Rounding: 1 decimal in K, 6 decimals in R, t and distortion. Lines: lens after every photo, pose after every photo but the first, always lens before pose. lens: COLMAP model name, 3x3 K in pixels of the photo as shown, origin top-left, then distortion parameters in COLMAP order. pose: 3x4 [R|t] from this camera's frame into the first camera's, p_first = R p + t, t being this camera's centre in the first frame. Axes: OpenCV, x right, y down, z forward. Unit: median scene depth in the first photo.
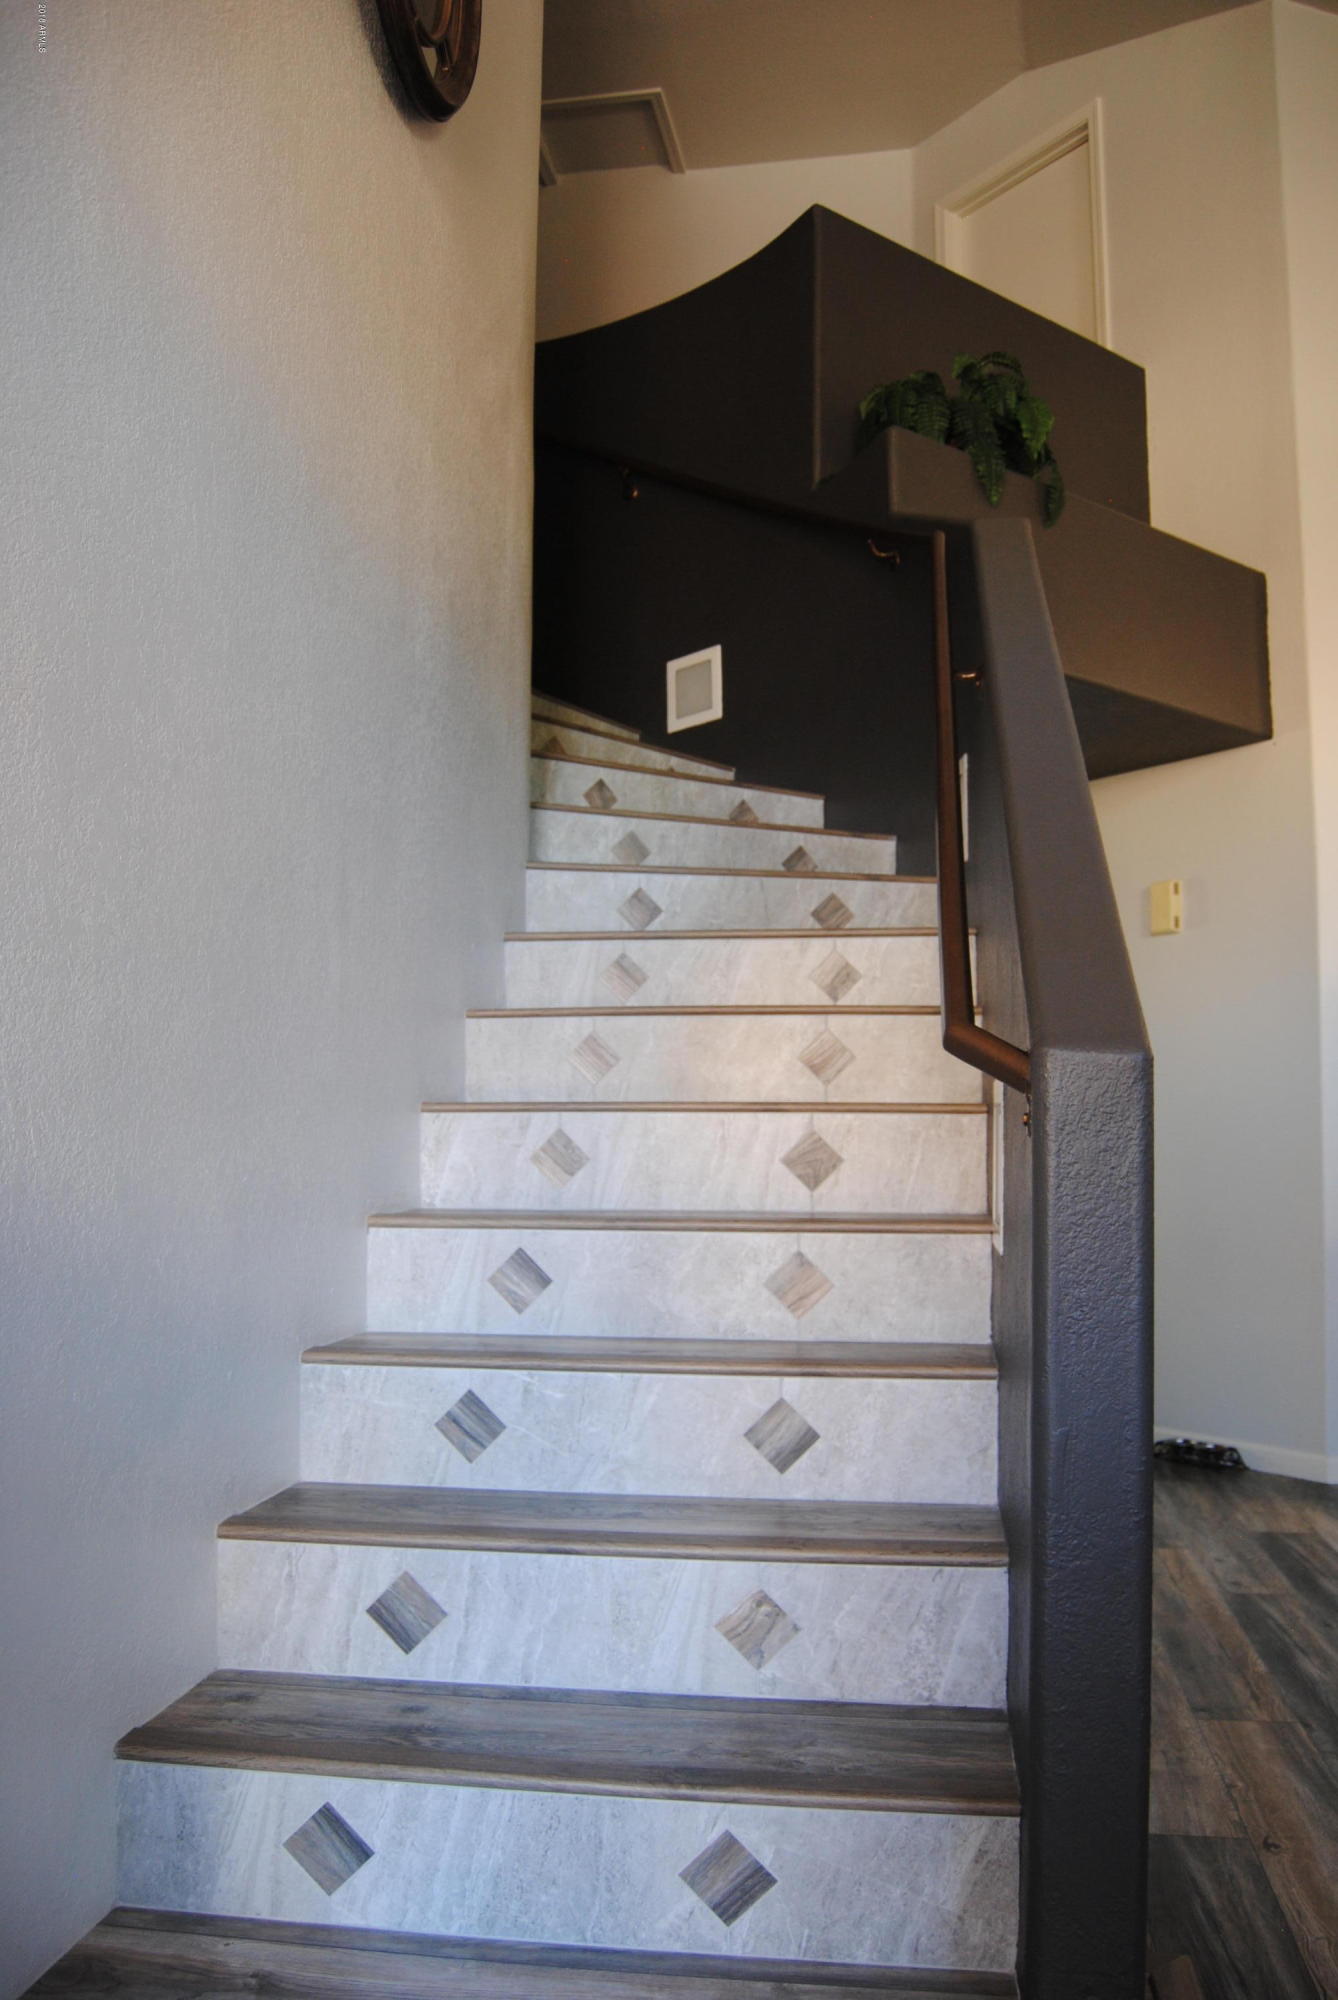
lens RADIAL K [[1588.5, 0, 685.6], [0, 1588.5, 1017.2], [0, 0, 1]] dist [-0.087896, 0.015642]
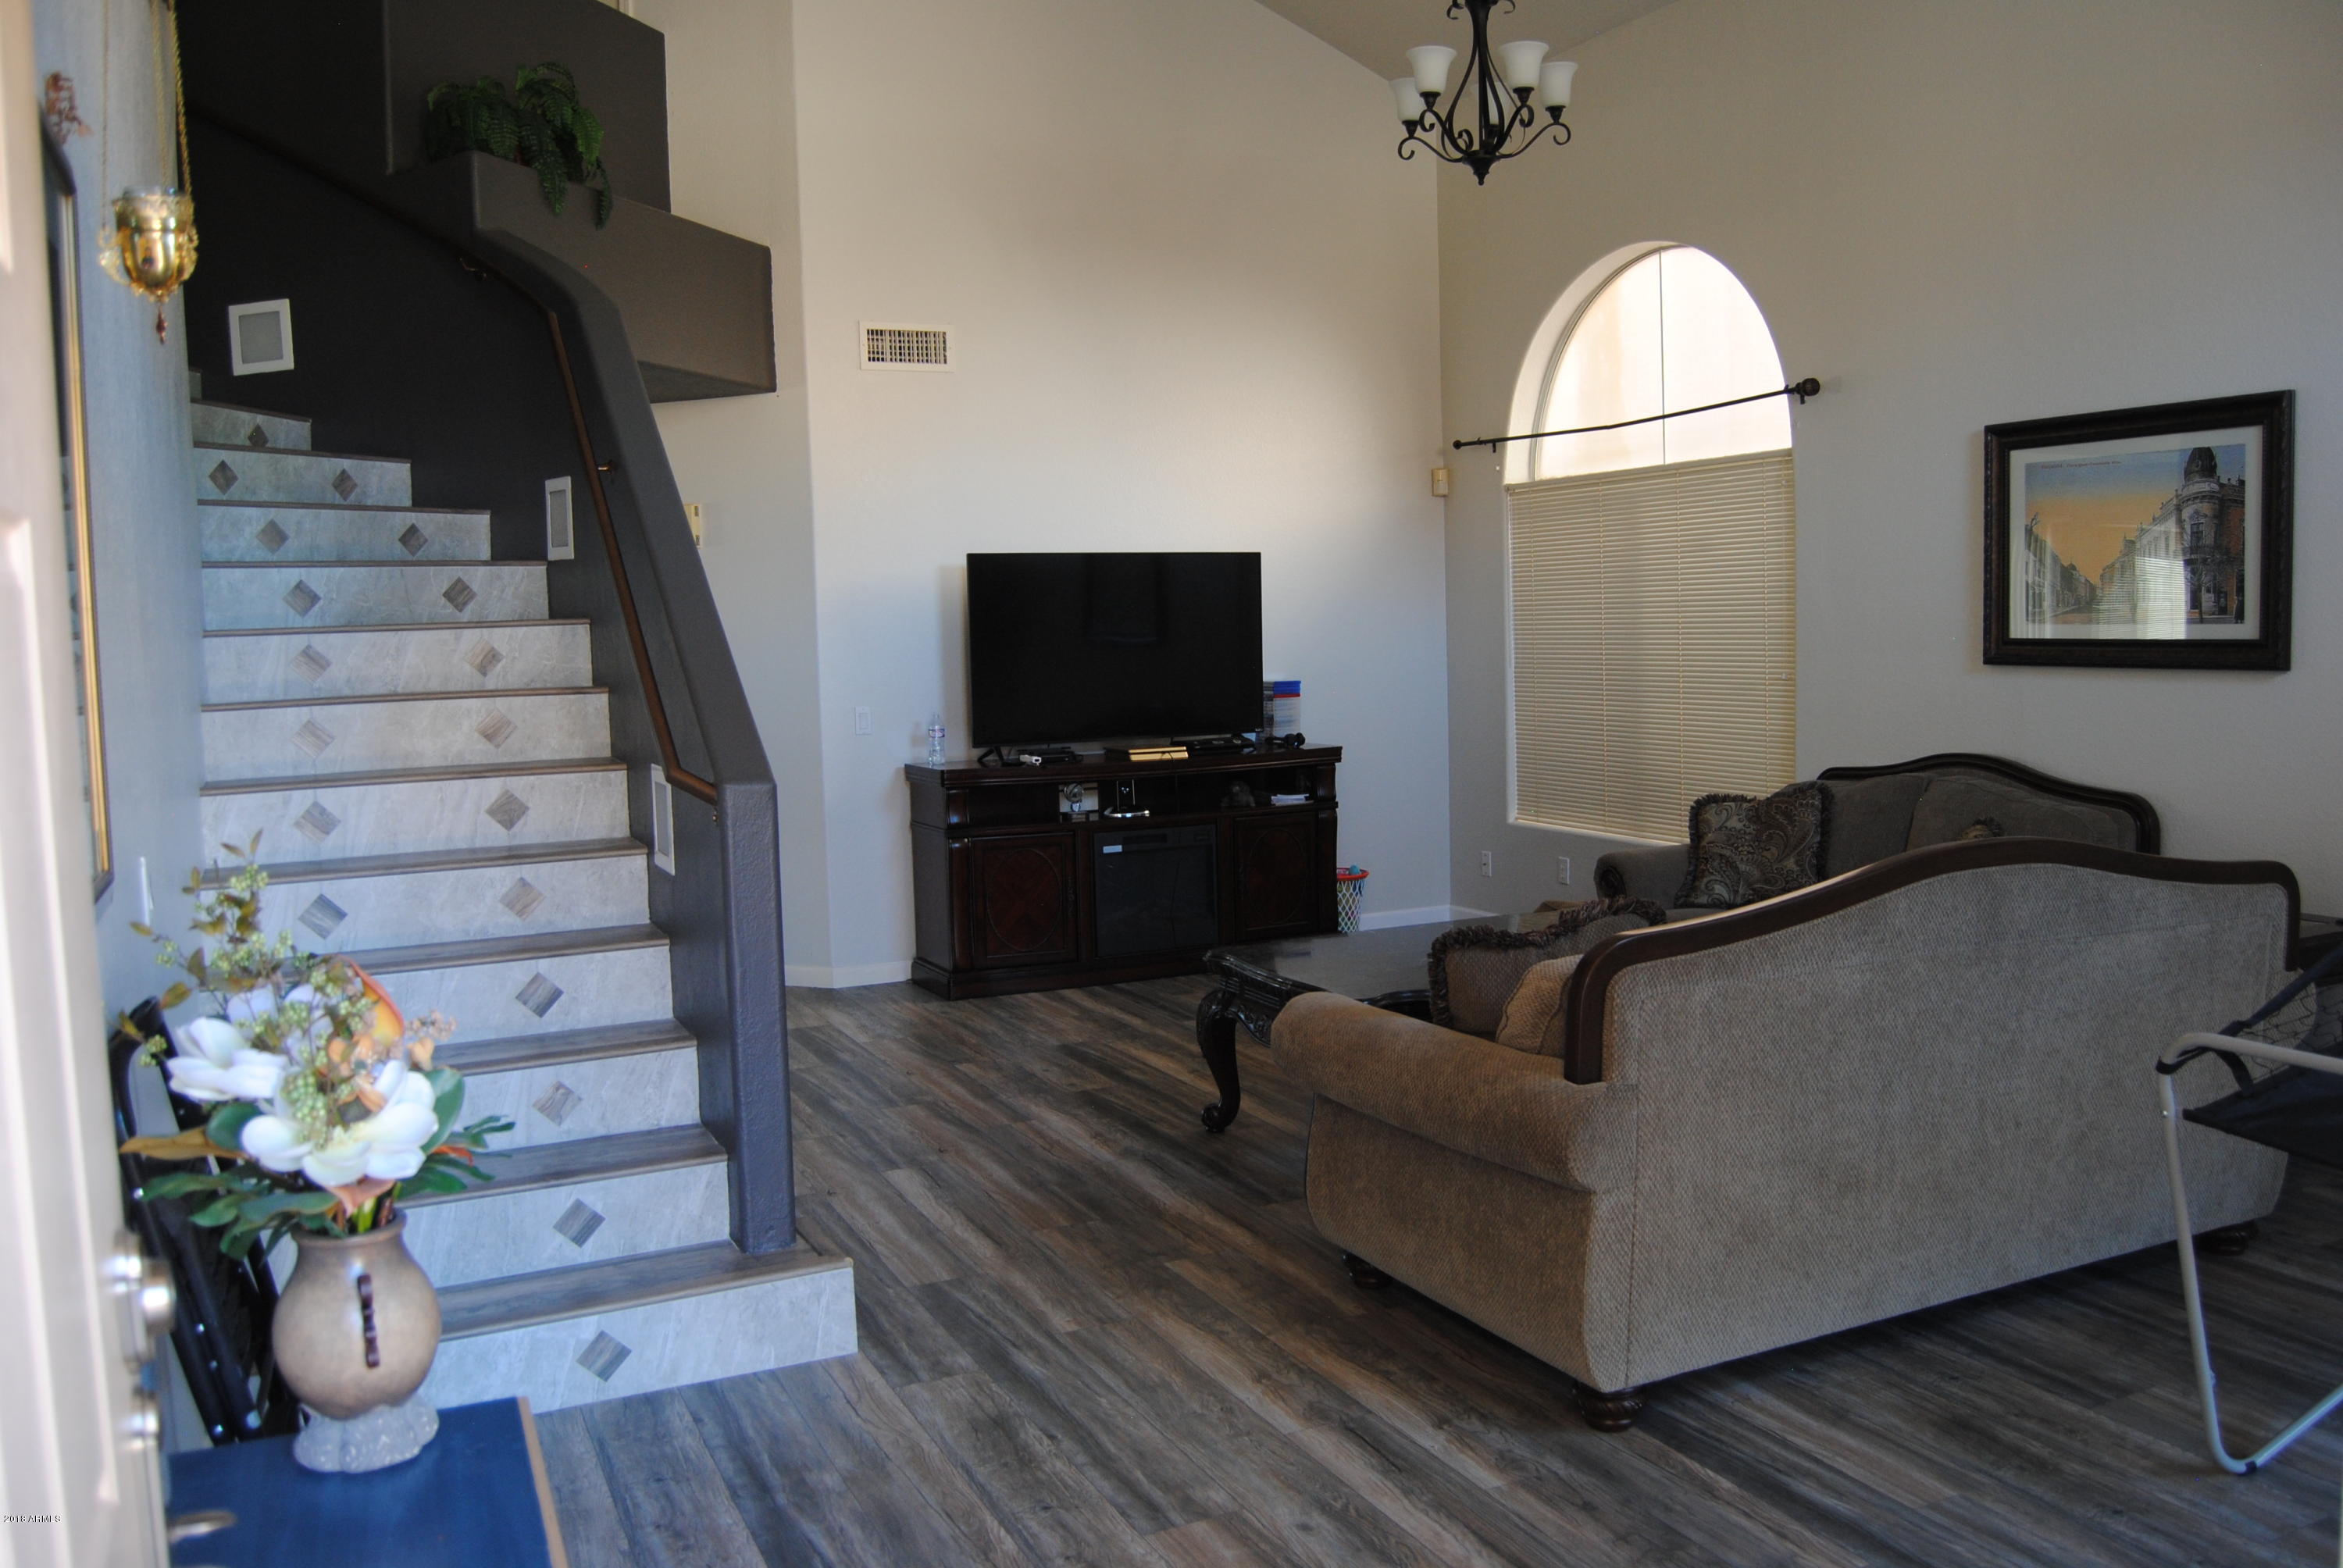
lens RADIAL K [[1847.0, 0, 1183.3], [0, 1847.0, 772.9], [0, 0, 1]] dist [-0.099054, 0.041057]
pose [[0.825643, -0.076514, 0.558981, -0.335515], [-0.010821, 0.988432, 0.151280, -0.199729], [-0.564089, -0.130952, 0.815264, -0.692635]]
